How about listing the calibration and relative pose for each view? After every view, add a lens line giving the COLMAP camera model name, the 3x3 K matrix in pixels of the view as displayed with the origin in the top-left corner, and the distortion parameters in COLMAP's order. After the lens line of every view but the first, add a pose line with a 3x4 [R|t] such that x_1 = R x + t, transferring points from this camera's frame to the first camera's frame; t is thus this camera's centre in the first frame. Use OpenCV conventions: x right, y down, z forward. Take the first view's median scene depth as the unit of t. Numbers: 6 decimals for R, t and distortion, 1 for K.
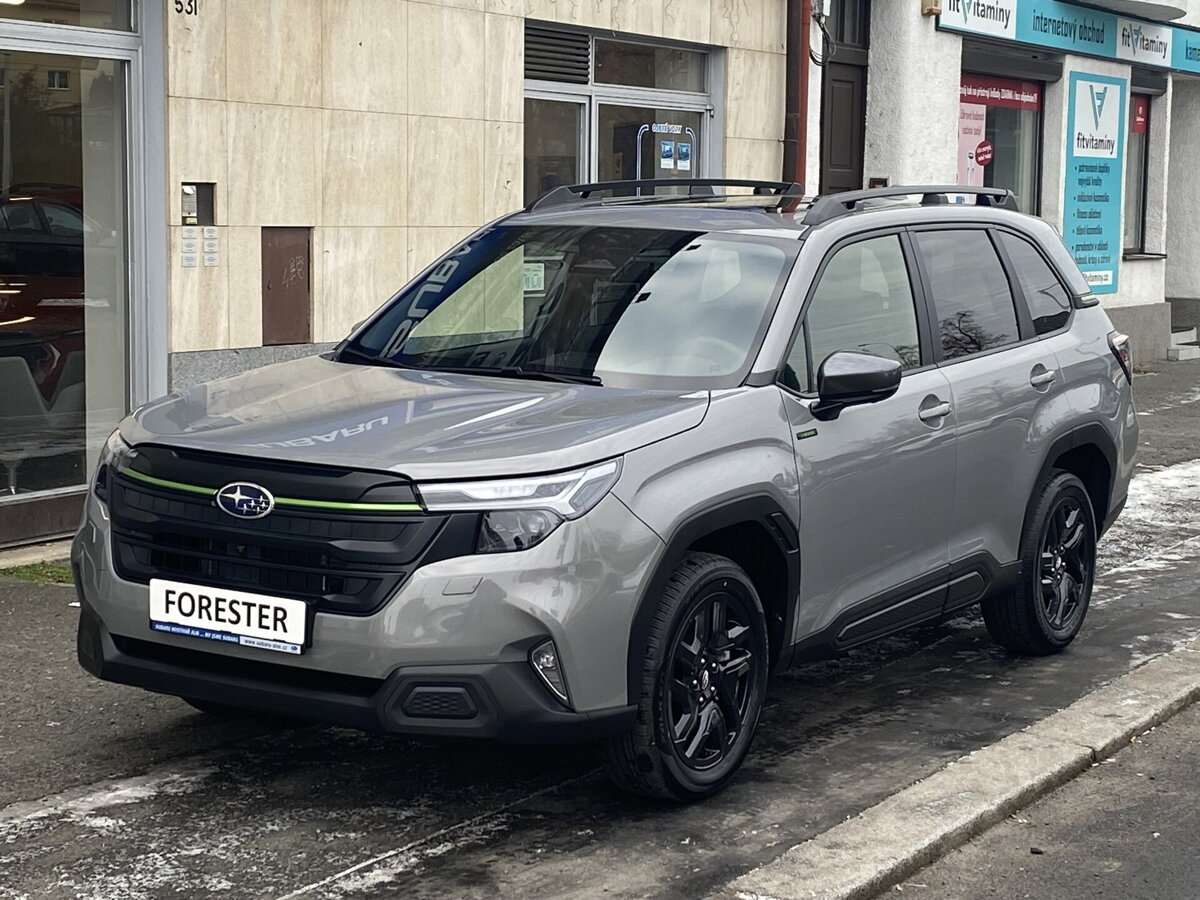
lens RADIAL K [[2327.9, 0, 608.3], [0, 2327.9, 448.9], [0, 0, 1]] dist [0.195983, -0.488595]
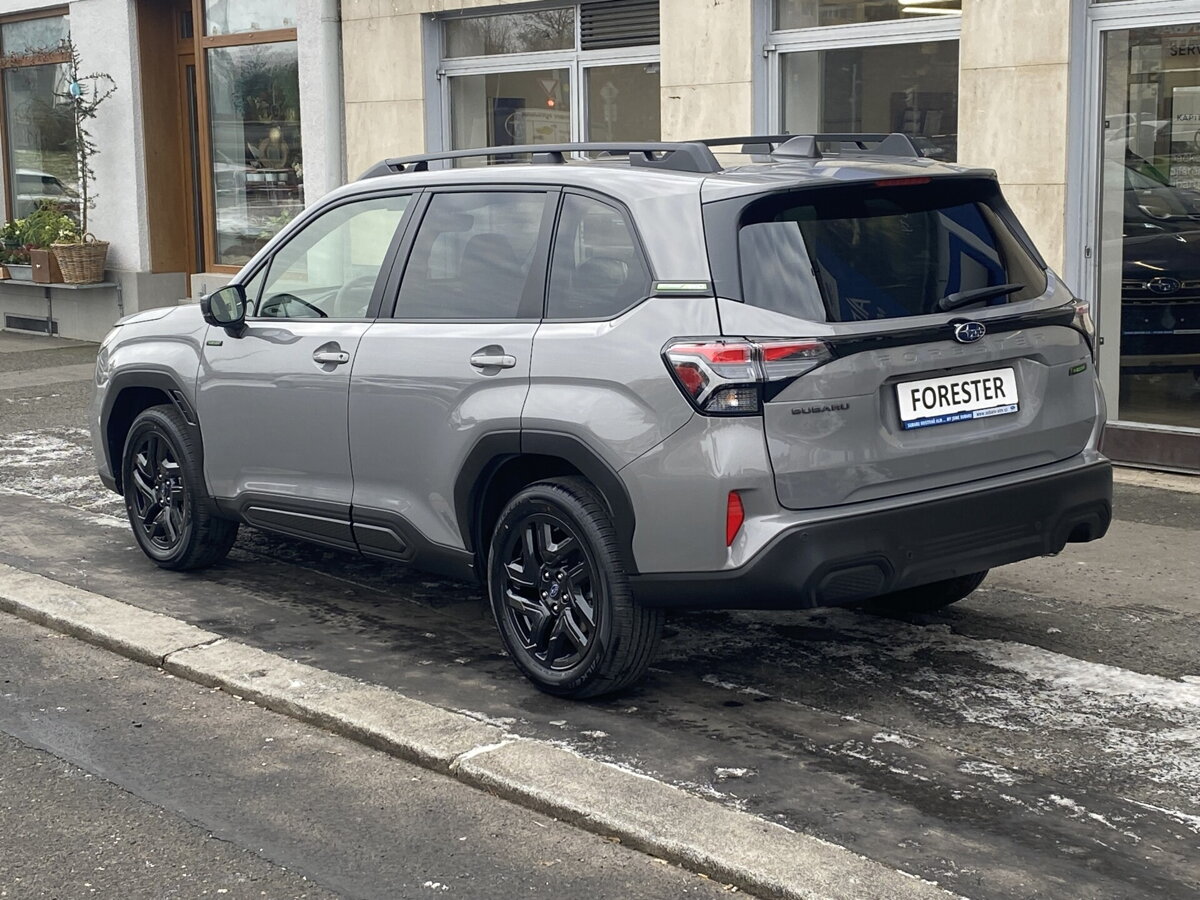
lens RADIAL K [[1935.4, 0, 634.4], [0, 1935.4, 446.2], [0, 0, 1]] dist [0.214242, -0.650987]
pose [[-0.312280, 0.127877, -0.941344, 0.666380], [-0.089917, 0.982472, 0.163293, -0.094941], [0.945725, 0.135635, -0.295308, 0.981607]]
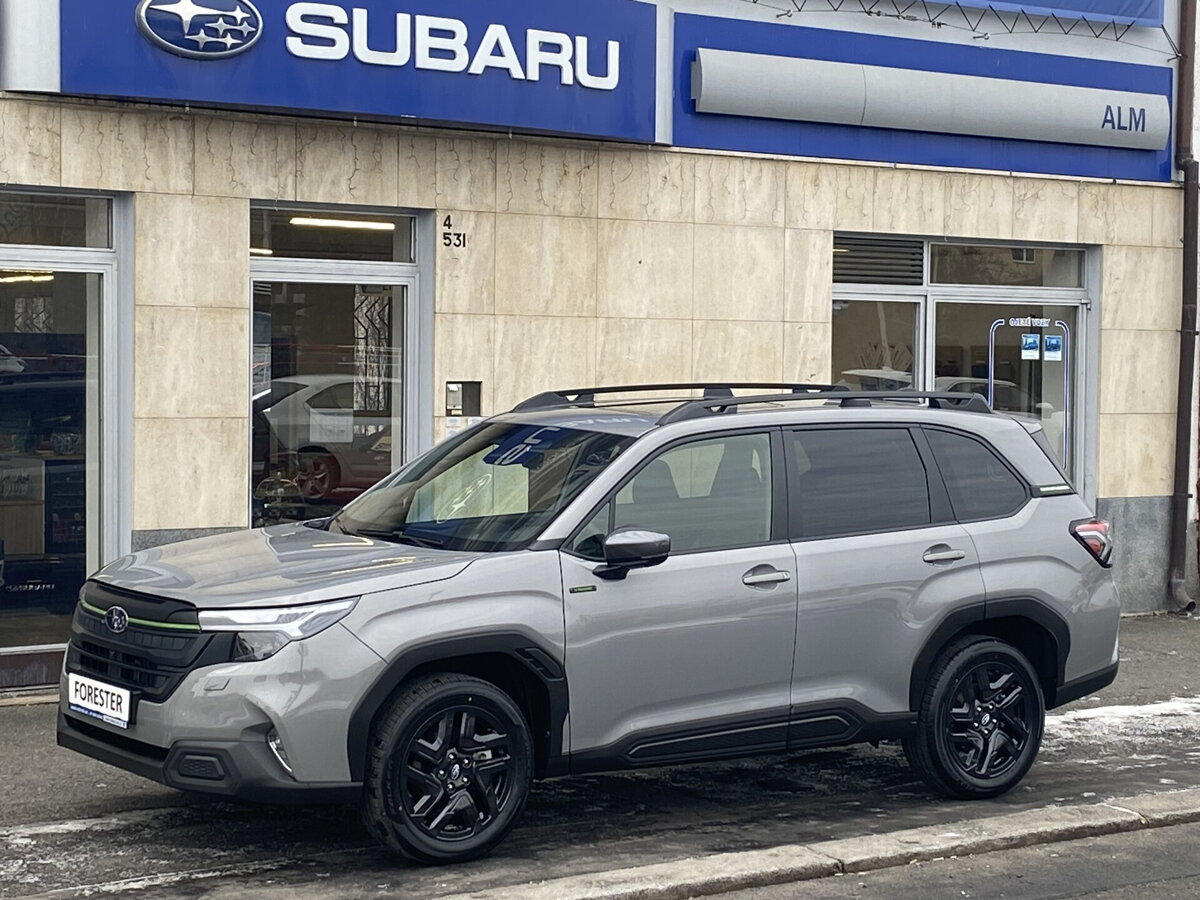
lens RADIAL K [[2485.6, 0, 600.0], [0, 2485.6, 450.0], [0, 0, 1]] dist [0.176823, -0.067962]
pose [[0.922166, 0.011825, -0.386614, 0.391557], [-0.039869, 0.997115, -0.064599, 0.003267], [0.384734, 0.074984, 0.919977, -0.164254]]
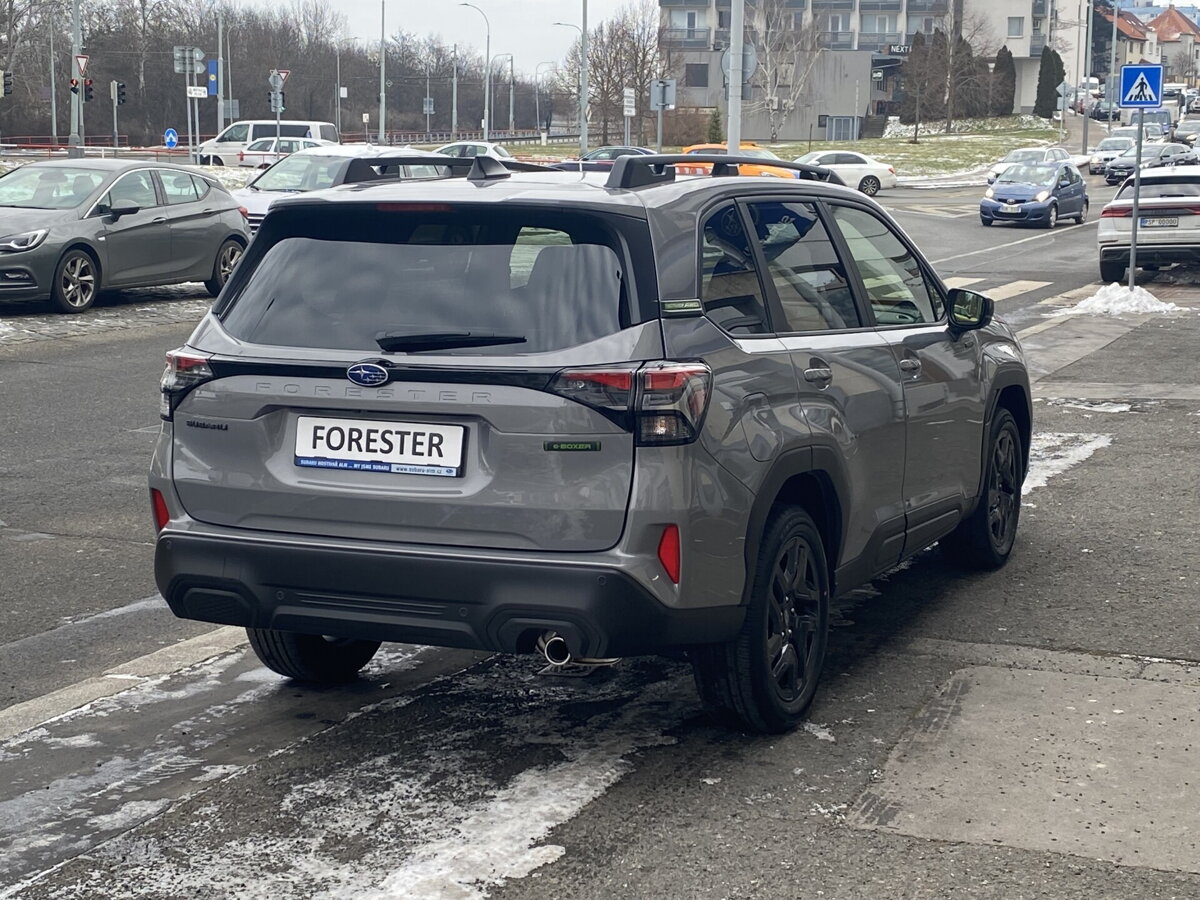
lens RADIAL K [[1935.4, 0, 634.4], [0, 1935.4, 446.2], [0, 0, 1]] dist [0.214242, -0.650987]
pose [[-0.989550, -0.006801, -0.144032, 0.139857], [-0.041979, 0.969207, 0.242645, -0.149480], [0.137946, 0.246155, -0.959364, 1.382102]]
